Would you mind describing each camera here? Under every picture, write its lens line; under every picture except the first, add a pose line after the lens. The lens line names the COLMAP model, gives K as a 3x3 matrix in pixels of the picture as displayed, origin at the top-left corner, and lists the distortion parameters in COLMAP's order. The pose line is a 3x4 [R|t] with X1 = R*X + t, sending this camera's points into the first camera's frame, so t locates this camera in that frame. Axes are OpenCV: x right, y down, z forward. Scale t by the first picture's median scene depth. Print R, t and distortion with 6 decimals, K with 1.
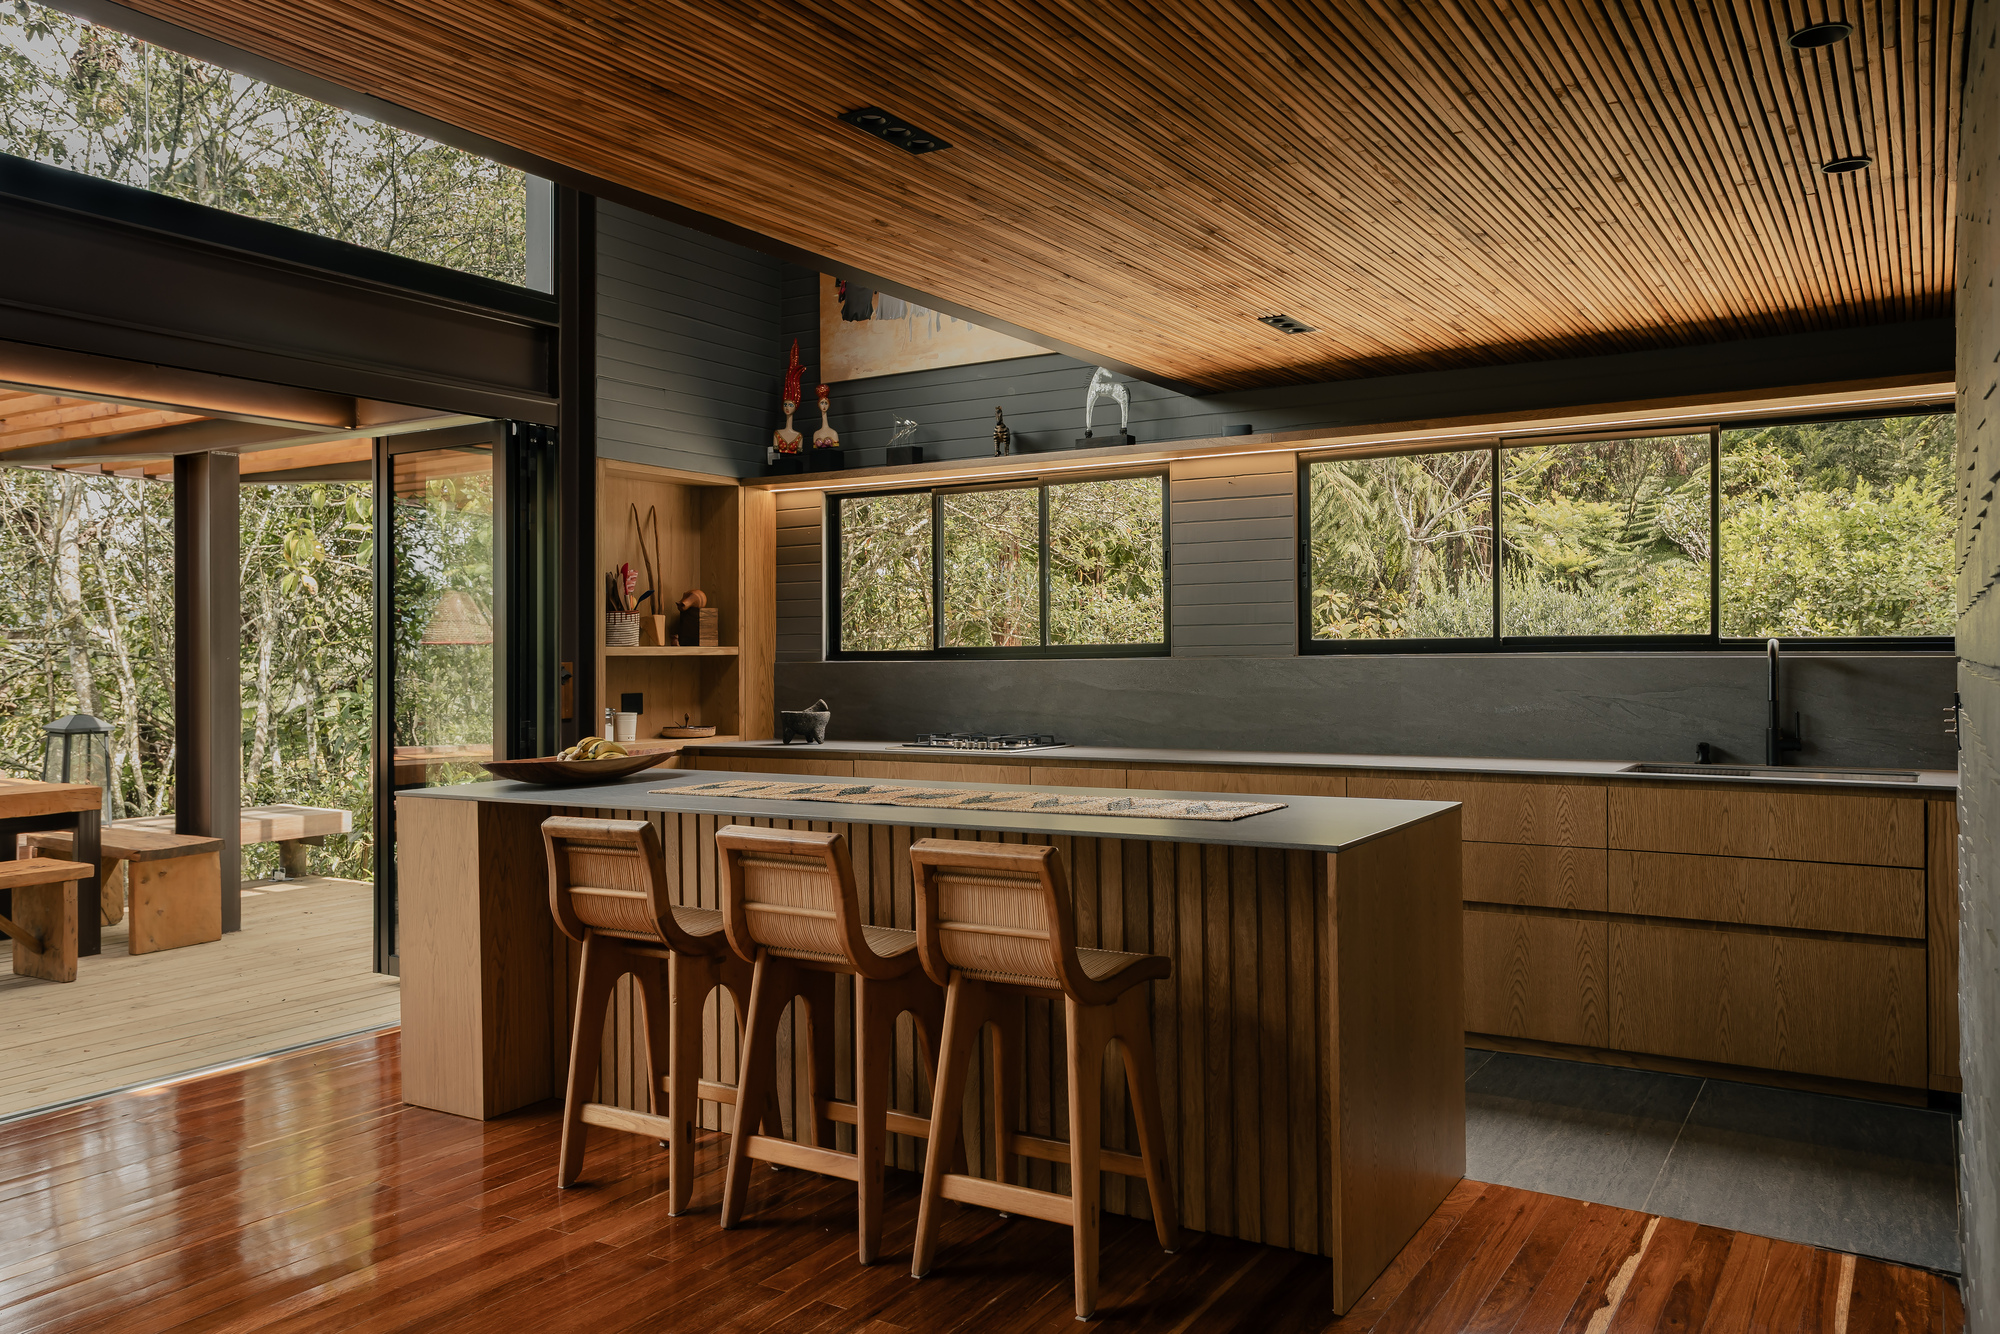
lens RADIAL K [[1527.7, 0, 998.1], [0, 1527.7, 660.9], [0, 0, 1]] dist [-0.012716, 0.003340]
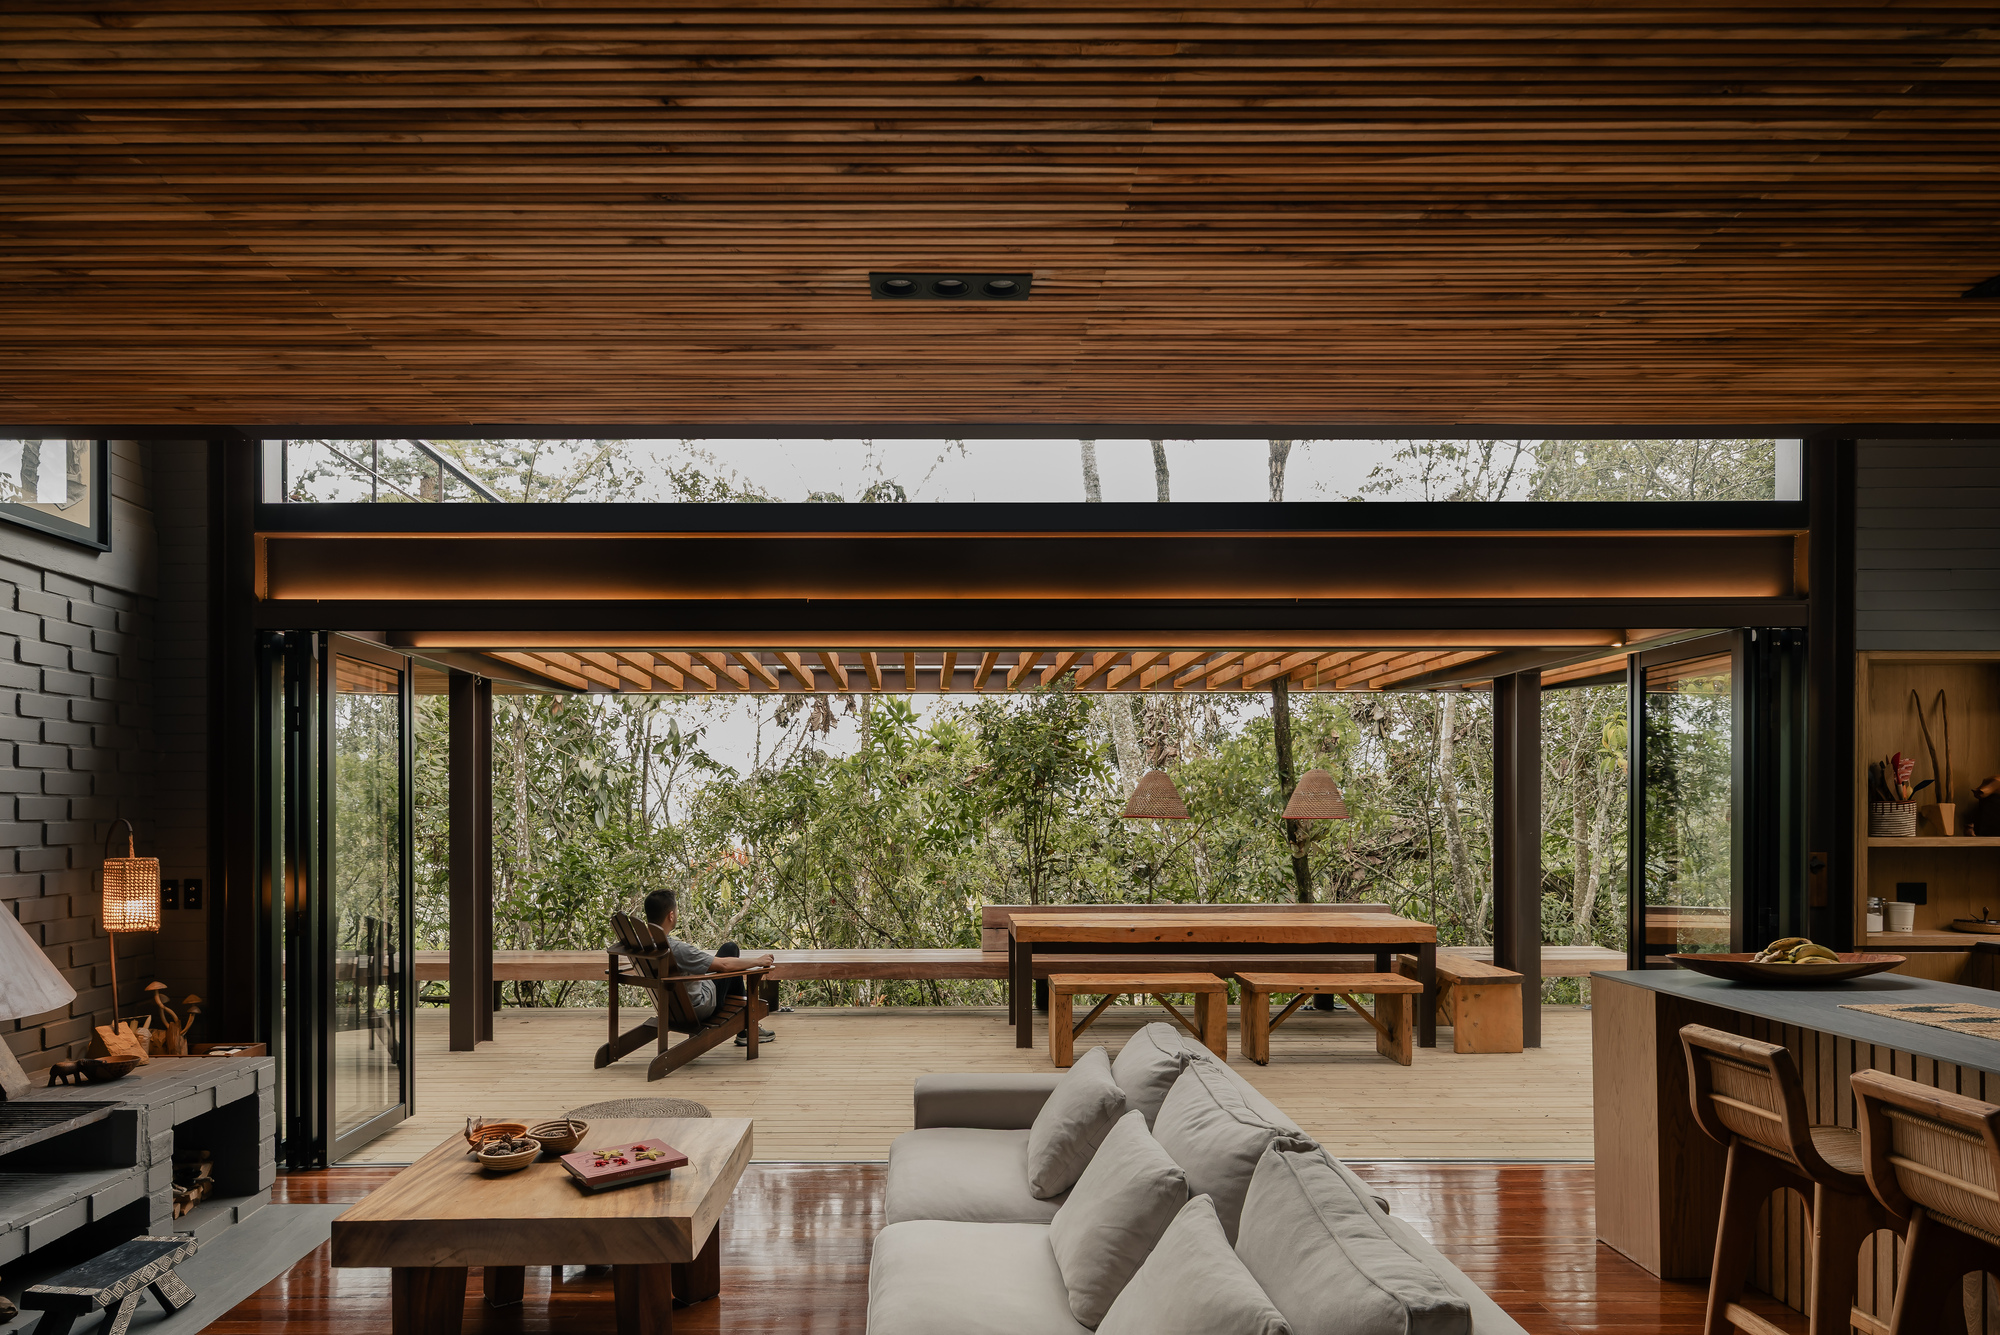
lens RADIAL K [[1199.5, 0, 1017.6], [0, 1199.5, 786.1], [0, 0, 1]] dist [0.004547, 0.000787]
pose [[0.521338, 0.011144, -0.853278, 0.131033], [0.000099, 0.999914, 0.013120, -0.055995], [0.853350, -0.006924, 0.521292, 0.116160]]
